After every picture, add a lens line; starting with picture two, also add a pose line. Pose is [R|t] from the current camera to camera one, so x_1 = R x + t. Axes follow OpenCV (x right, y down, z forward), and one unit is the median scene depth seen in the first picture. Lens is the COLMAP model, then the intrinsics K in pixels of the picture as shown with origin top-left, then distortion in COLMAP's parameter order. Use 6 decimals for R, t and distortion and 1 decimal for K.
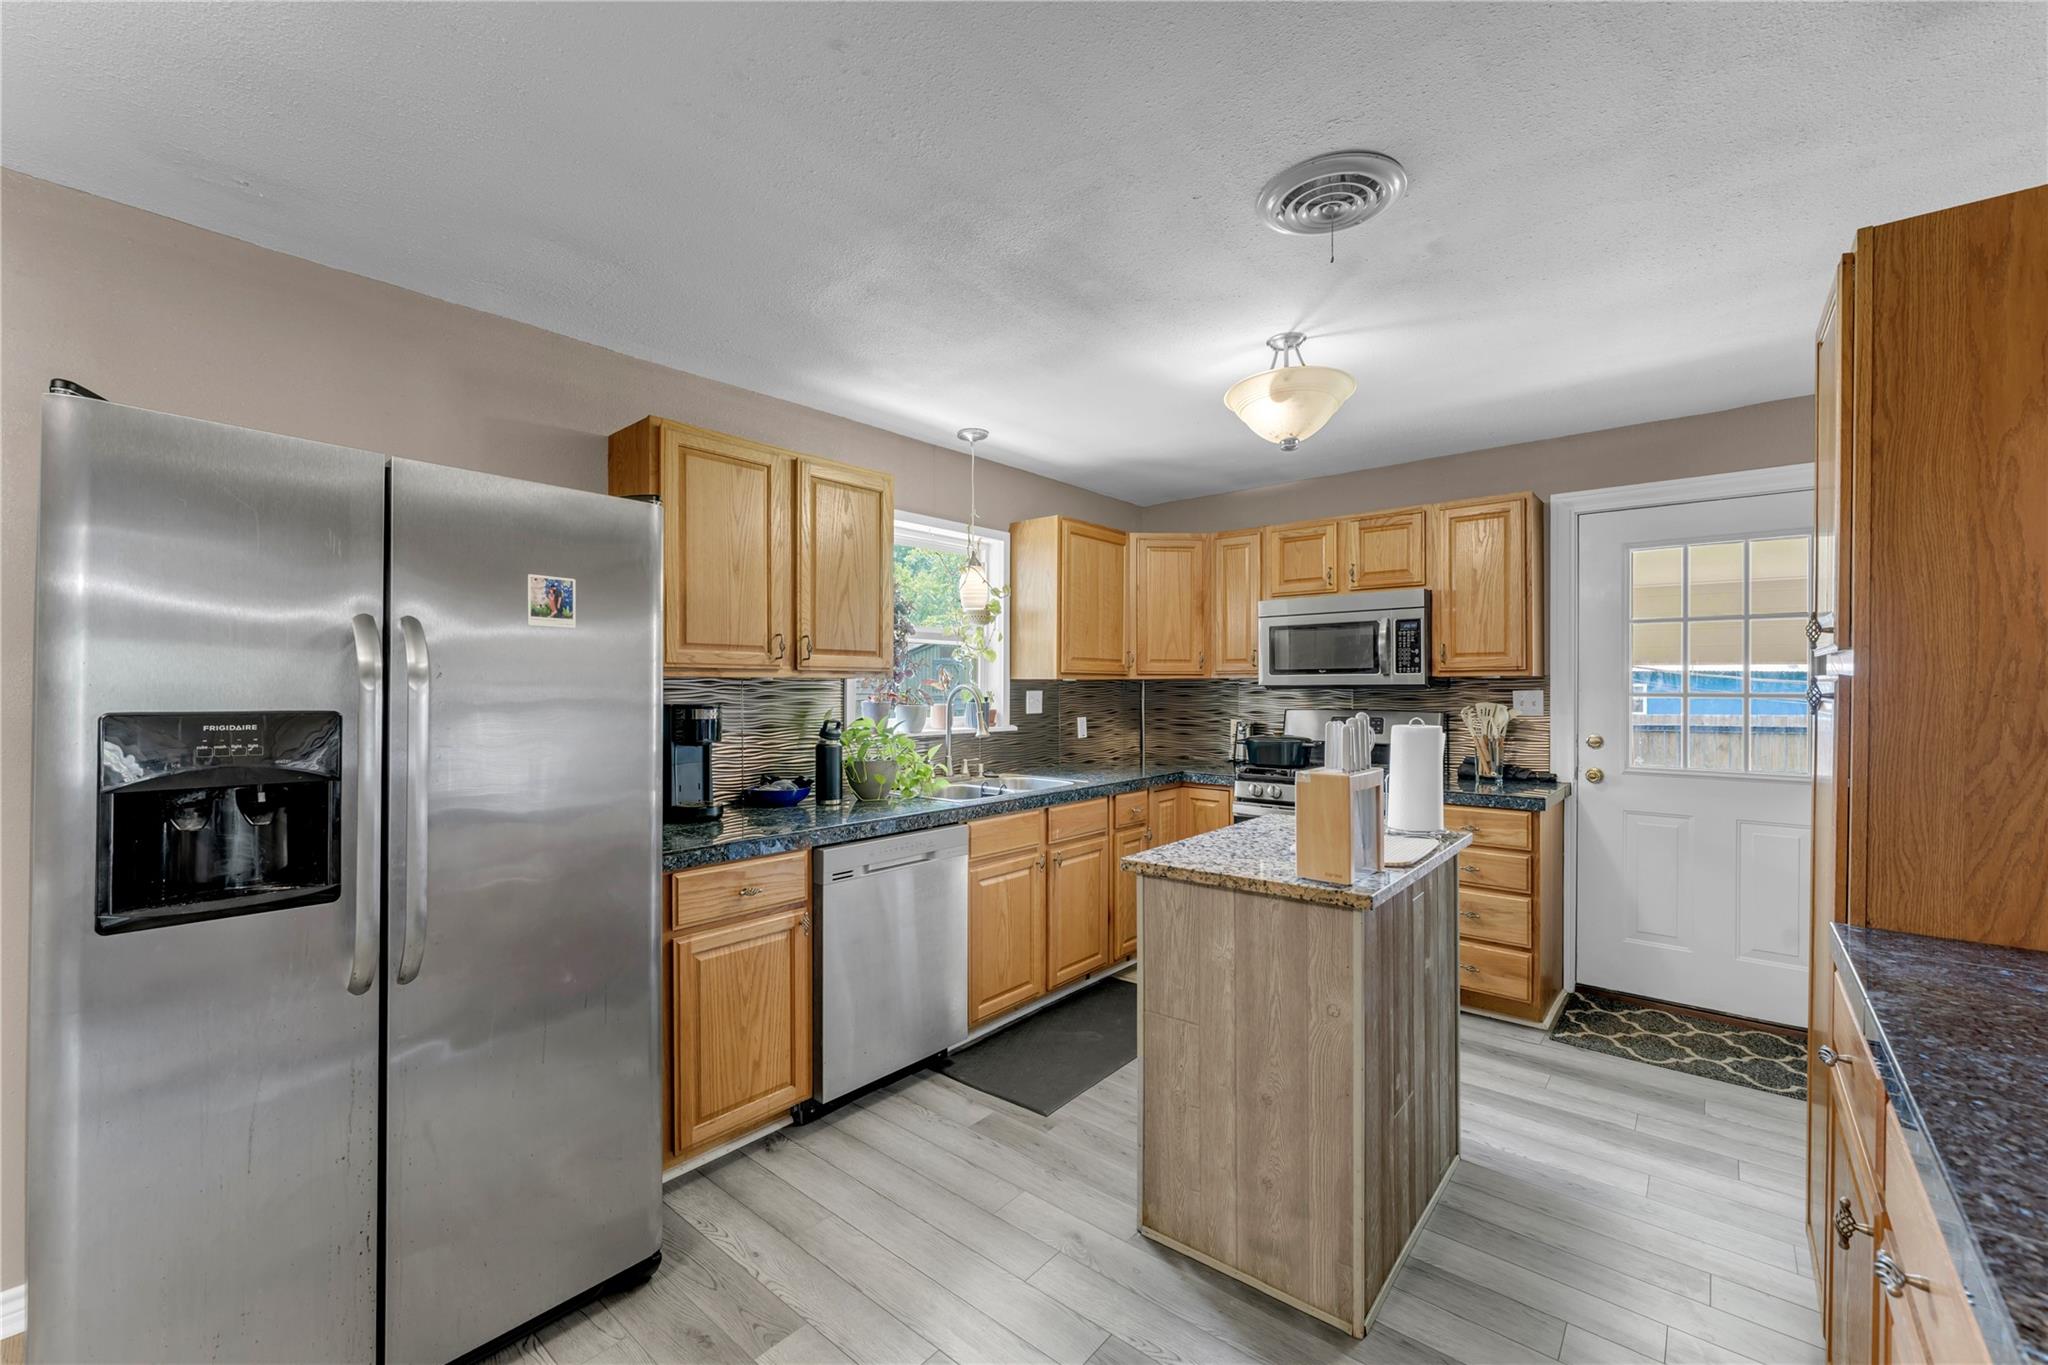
lens RADIAL K [[825.6, 0, 1007.8], [0, 825.6, 684.2], [0, 0, 1]] dist [0.001223, -0.000086]
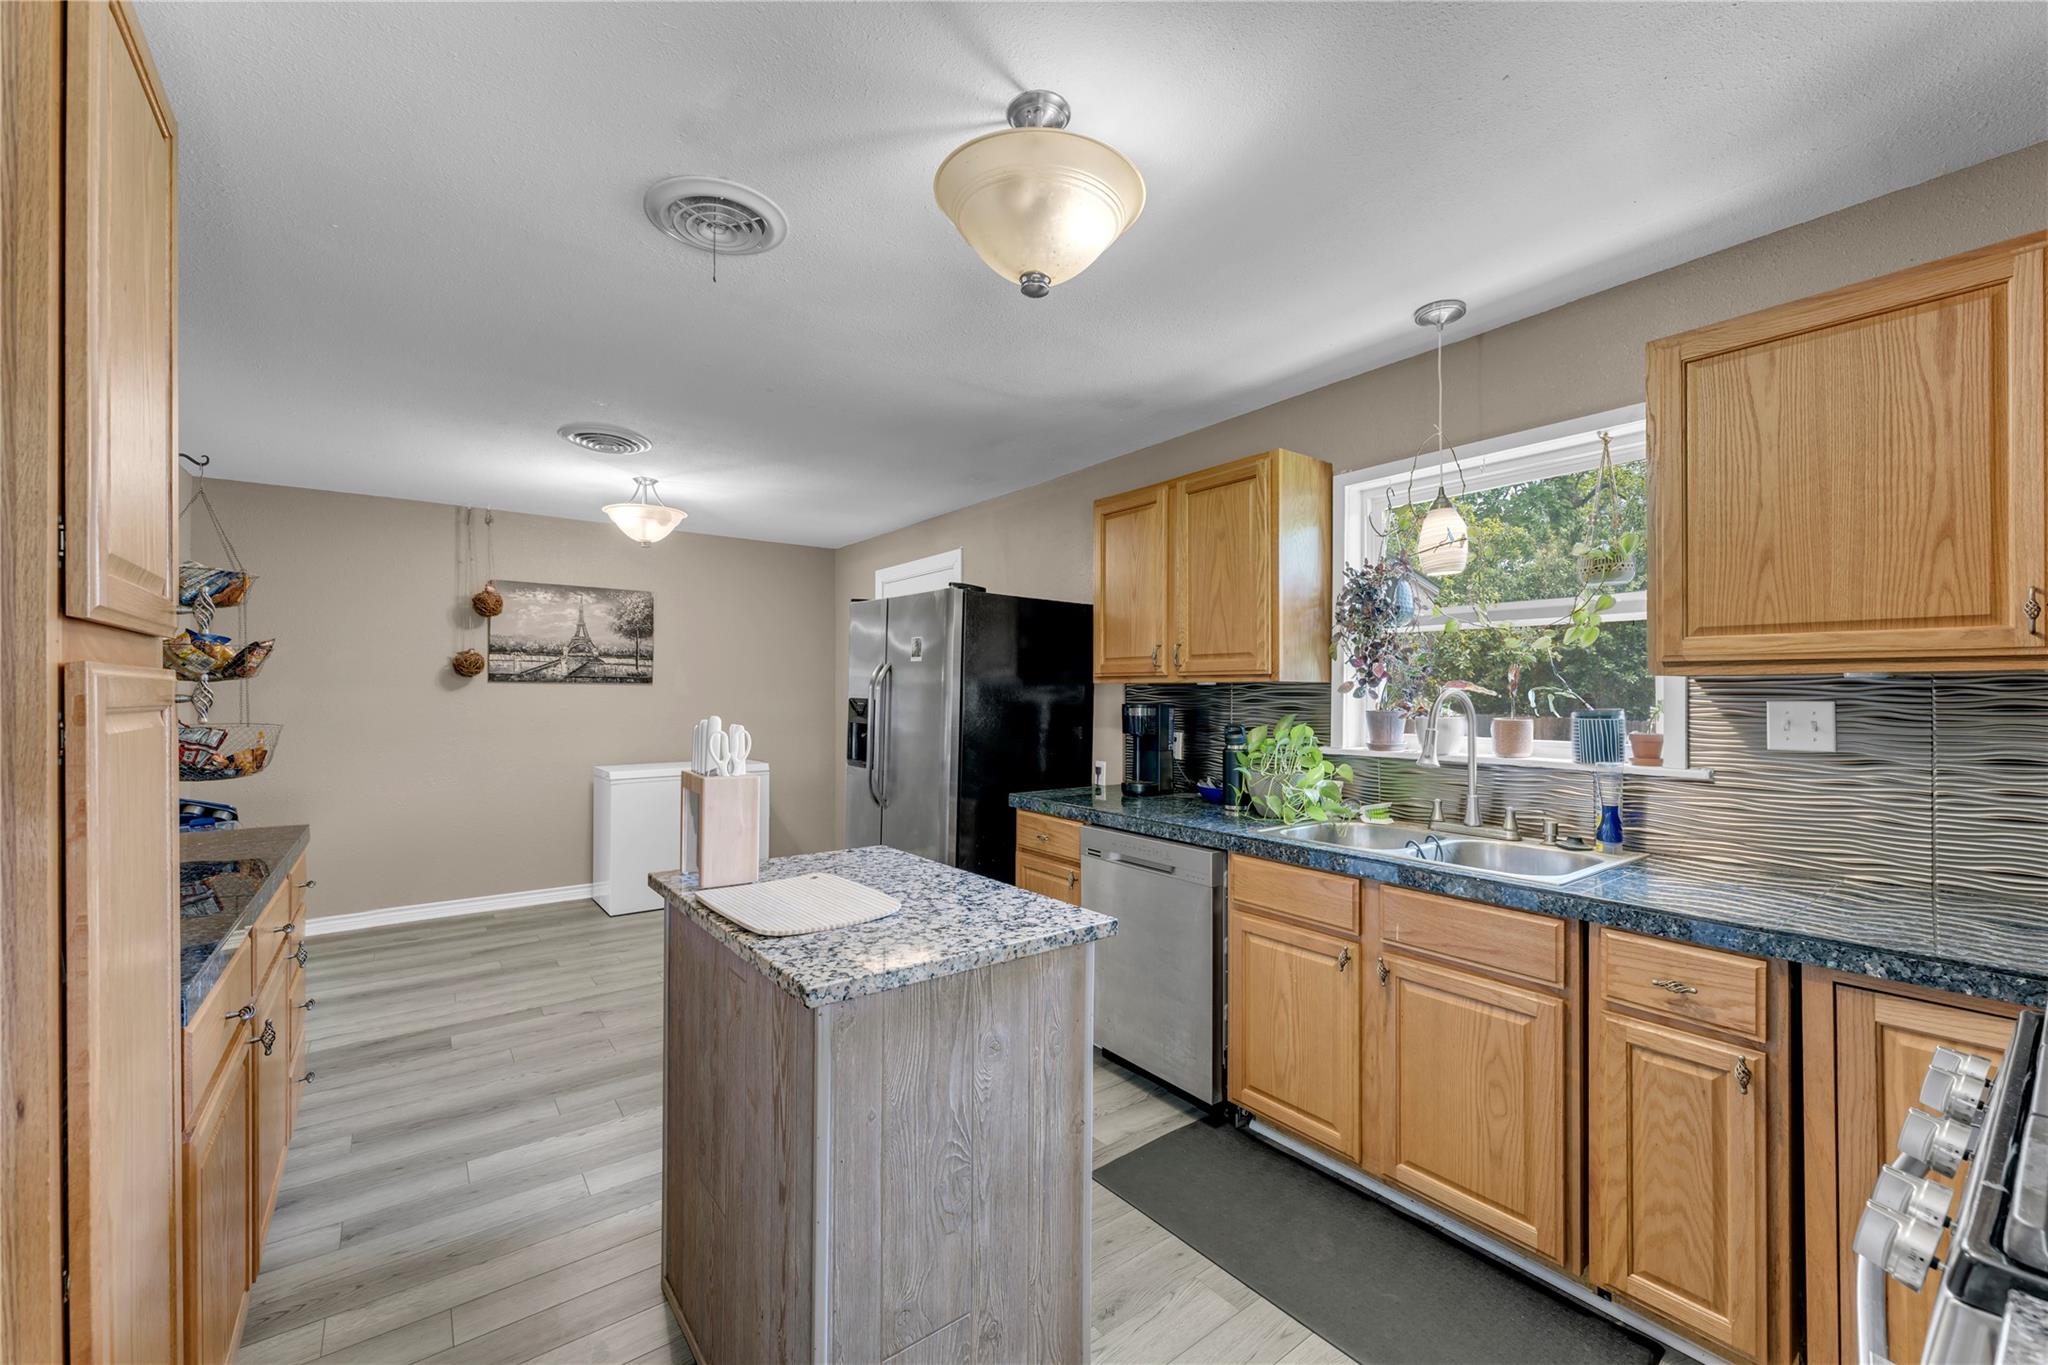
lens RADIAL K [[825.6, 0, 1007.1], [0, 825.6, 688.0], [0, 0, 1]] dist [0.001223, -0.000086]
pose [[-0.227662, -0.006709, -0.973717, 0.669020], [-0.003180, 0.999976, -0.006146, 0.004416], [0.973735, 0.001697, -0.227678, 0.795861]]
